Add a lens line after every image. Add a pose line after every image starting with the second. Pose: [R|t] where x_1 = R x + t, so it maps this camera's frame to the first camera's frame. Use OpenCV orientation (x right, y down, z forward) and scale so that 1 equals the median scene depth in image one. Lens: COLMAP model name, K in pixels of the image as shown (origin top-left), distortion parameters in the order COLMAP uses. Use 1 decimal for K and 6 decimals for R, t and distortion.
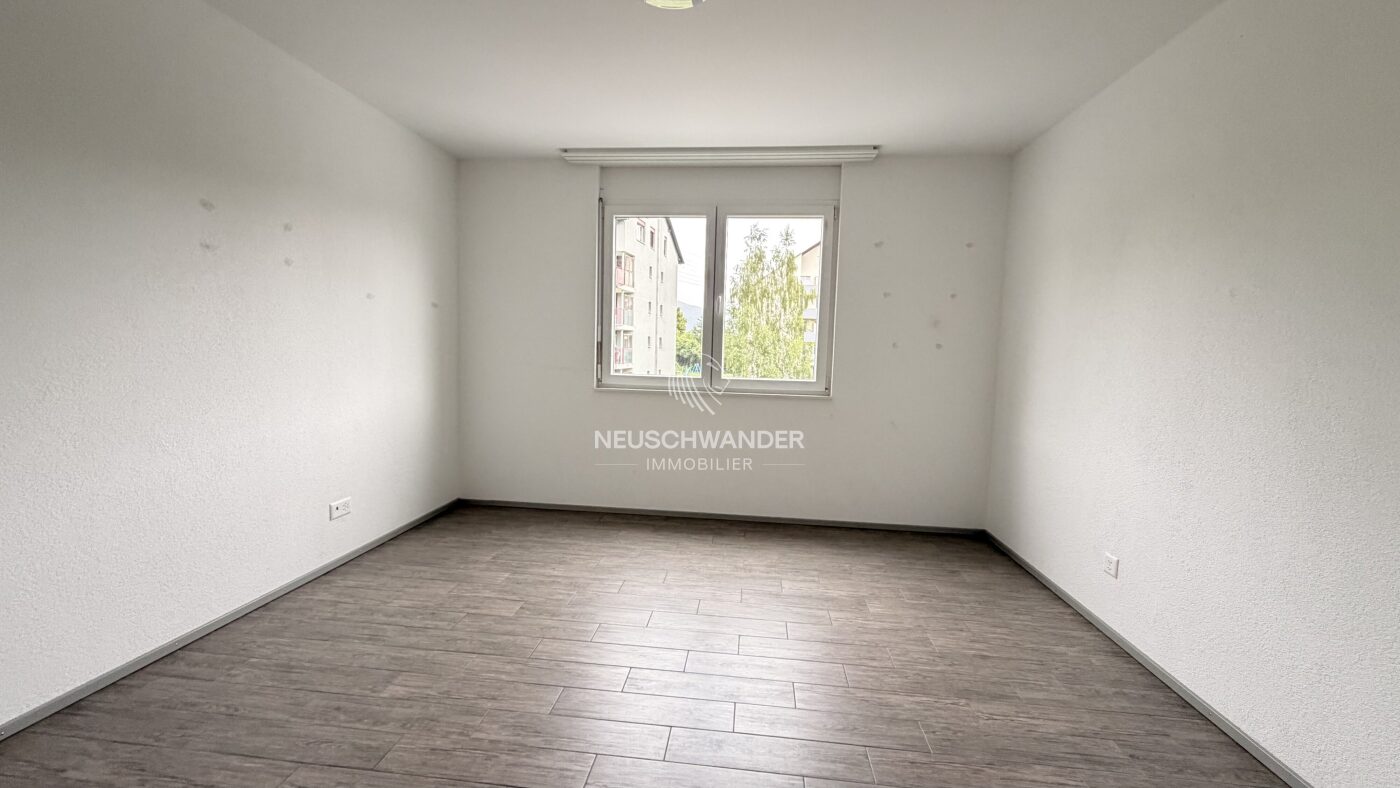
lens RADIAL K [[574.8, 0, 689.9], [0, 574.8, 390.3], [0, 0, 1]] dist [0.019750, -0.000126]
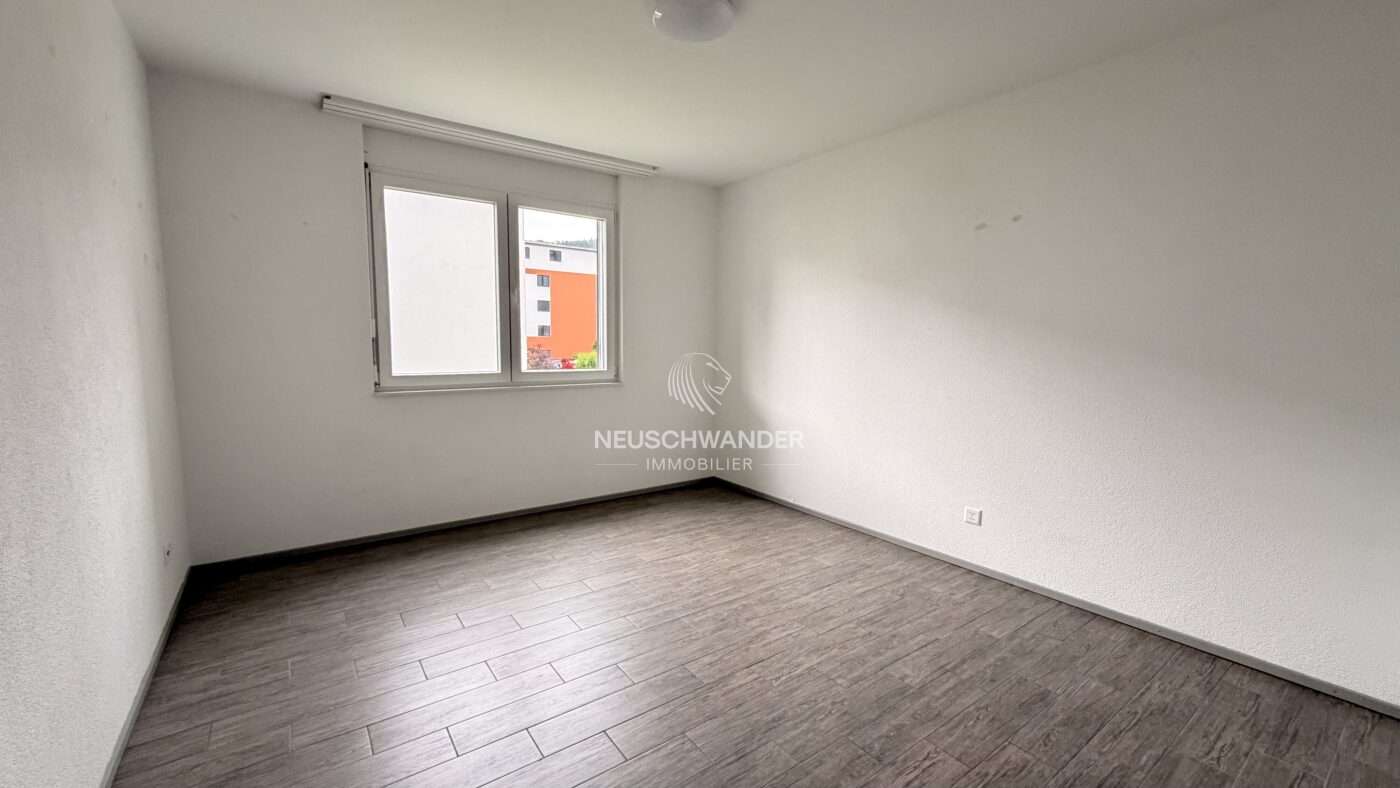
lens RADIAL K [[574.8, 0, 706.5], [0, 574.8, 393.3], [0, 0, 1]] dist [0.019750, -0.000126]
pose [[0.734990, -0.085954, 0.672608, -0.387700], [0.071448, 0.996228, 0.049235, -0.010626], [-0.674303, 0.011869, 0.738359, 0.060107]]
